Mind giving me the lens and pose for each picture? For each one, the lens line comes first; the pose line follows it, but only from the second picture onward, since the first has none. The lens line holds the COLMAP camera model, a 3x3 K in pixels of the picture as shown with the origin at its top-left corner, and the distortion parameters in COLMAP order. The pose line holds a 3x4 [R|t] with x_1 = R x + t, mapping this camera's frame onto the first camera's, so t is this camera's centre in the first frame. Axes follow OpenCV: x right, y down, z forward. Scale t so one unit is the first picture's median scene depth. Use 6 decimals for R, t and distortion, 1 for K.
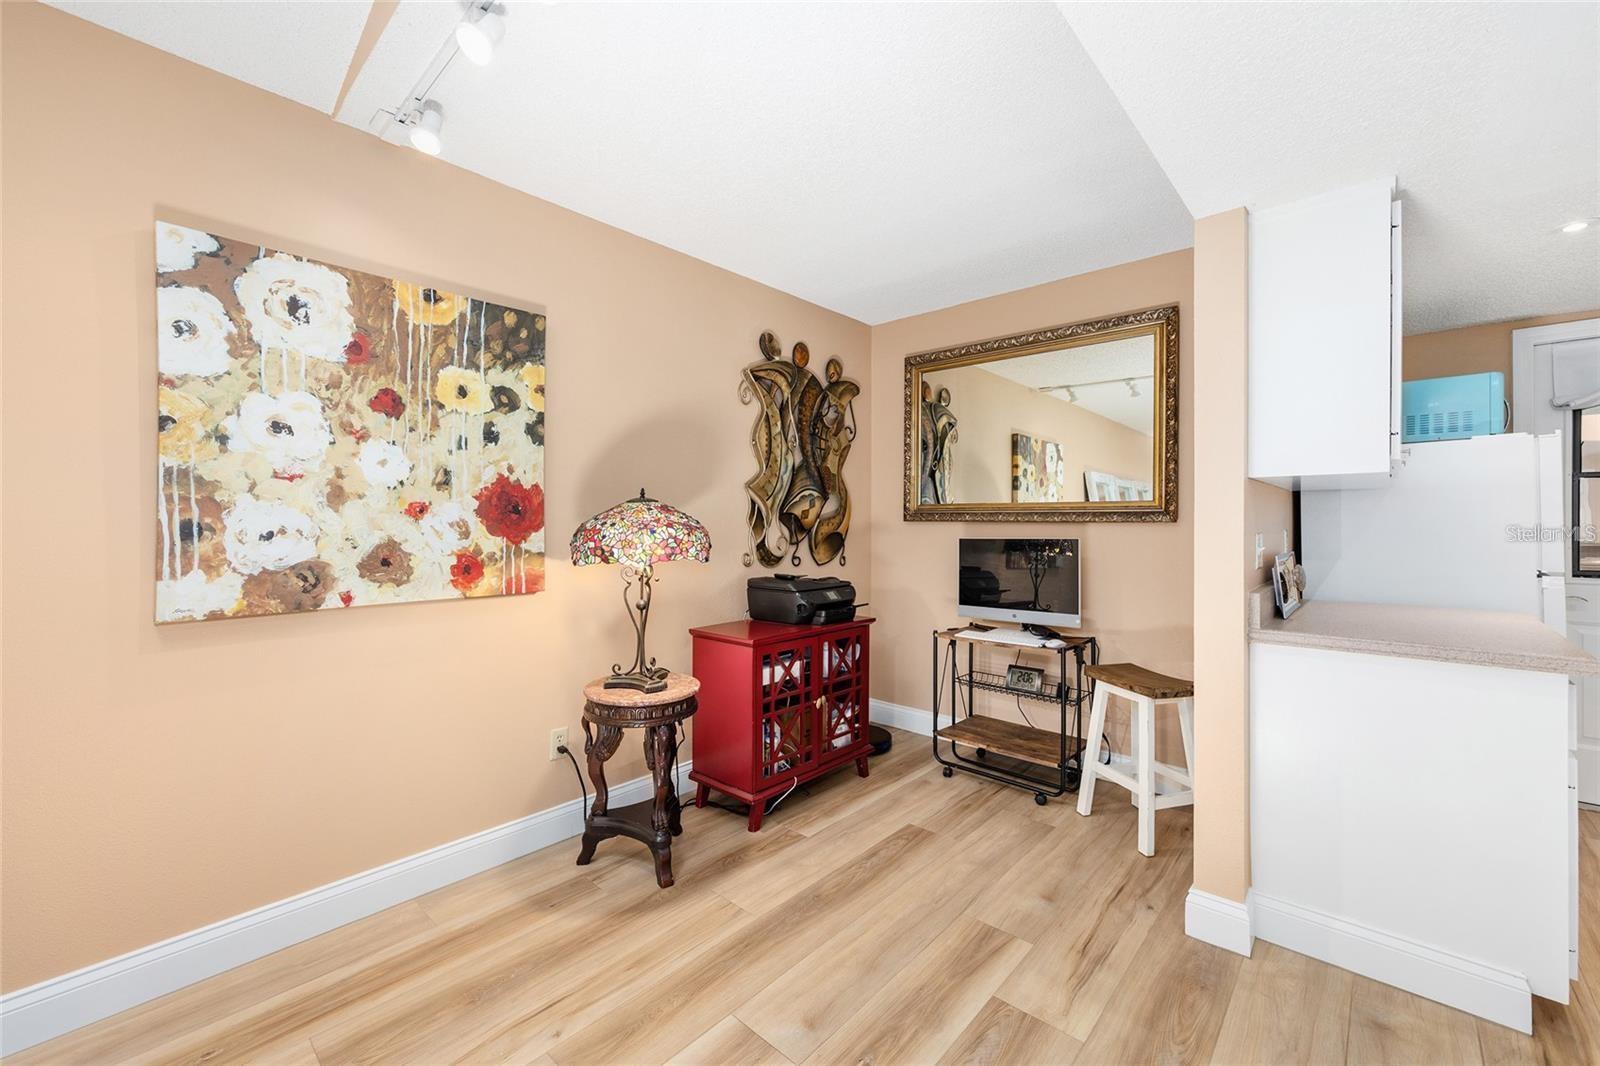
lens RADIAL K [[642.6, 0, 816.2], [0, 642.6, 523.9], [0, 0, 1]] dist [-0.004418, 0.001666]
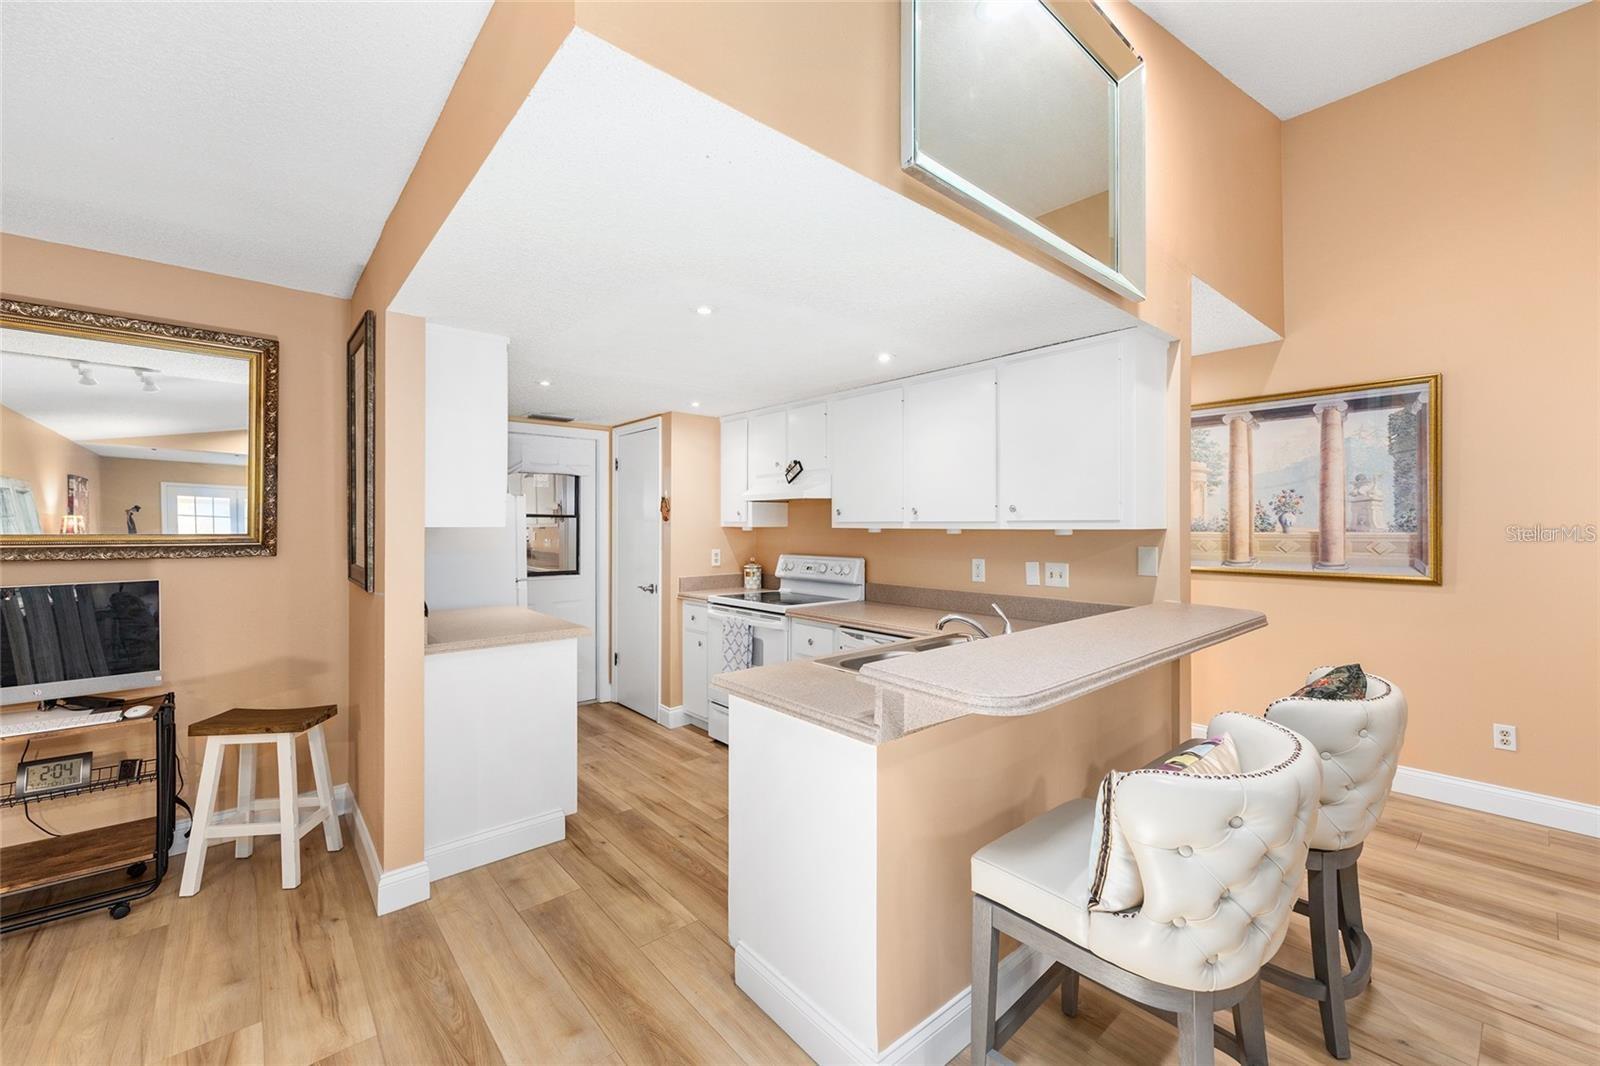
lens RADIAL K [[642.6, 0, 799.9], [0, 642.6, 526.3], [0, 0, 1]] dist [-0.004418, 0.001666]
pose [[0.119604, -0.001853, 0.992820, -0.420806], [-0.002351, 0.999995, 0.002149, -0.066333], [-0.992819, -0.002591, 0.119600, 0.082132]]
